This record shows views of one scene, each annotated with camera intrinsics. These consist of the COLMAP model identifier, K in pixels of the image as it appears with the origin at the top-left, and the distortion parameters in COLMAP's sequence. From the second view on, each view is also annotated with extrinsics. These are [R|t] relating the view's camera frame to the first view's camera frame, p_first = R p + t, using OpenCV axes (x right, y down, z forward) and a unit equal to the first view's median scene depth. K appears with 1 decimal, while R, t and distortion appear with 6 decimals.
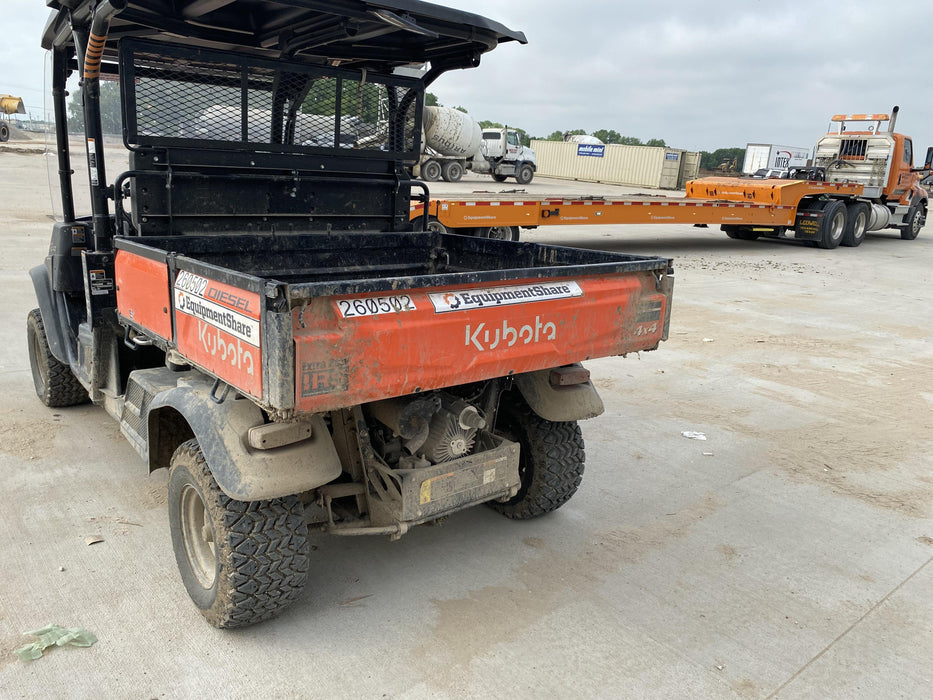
lens RADIAL K [[691.7, 0, 439.9], [0, 691.7, 351.8], [0, 0, 1]] dist [0.177489, -0.260875]
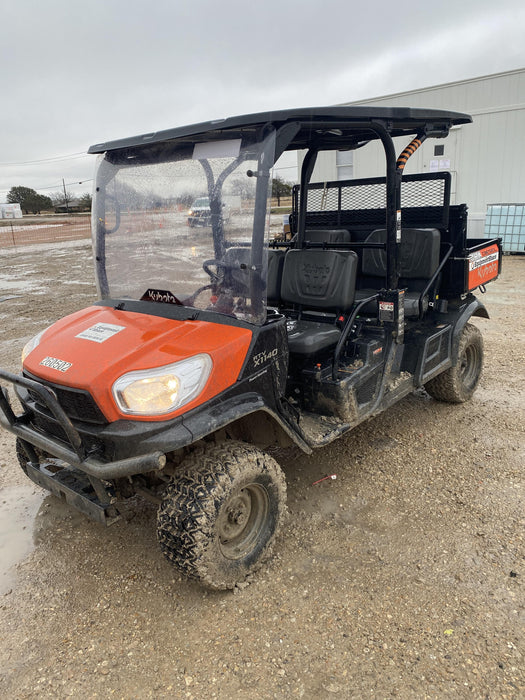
lens RADIAL K [[524.1, 0, 256.5], [0, 524.1, 354.4], [0, 0, 1]] dist [0.032663, -0.007492]
pose [[-0.182356, -0.313414, 0.931943, -1.952532], [0.301731, 0.884264, 0.356420, -0.651416], [-0.935791, 0.346191, -0.066685, 1.851452]]
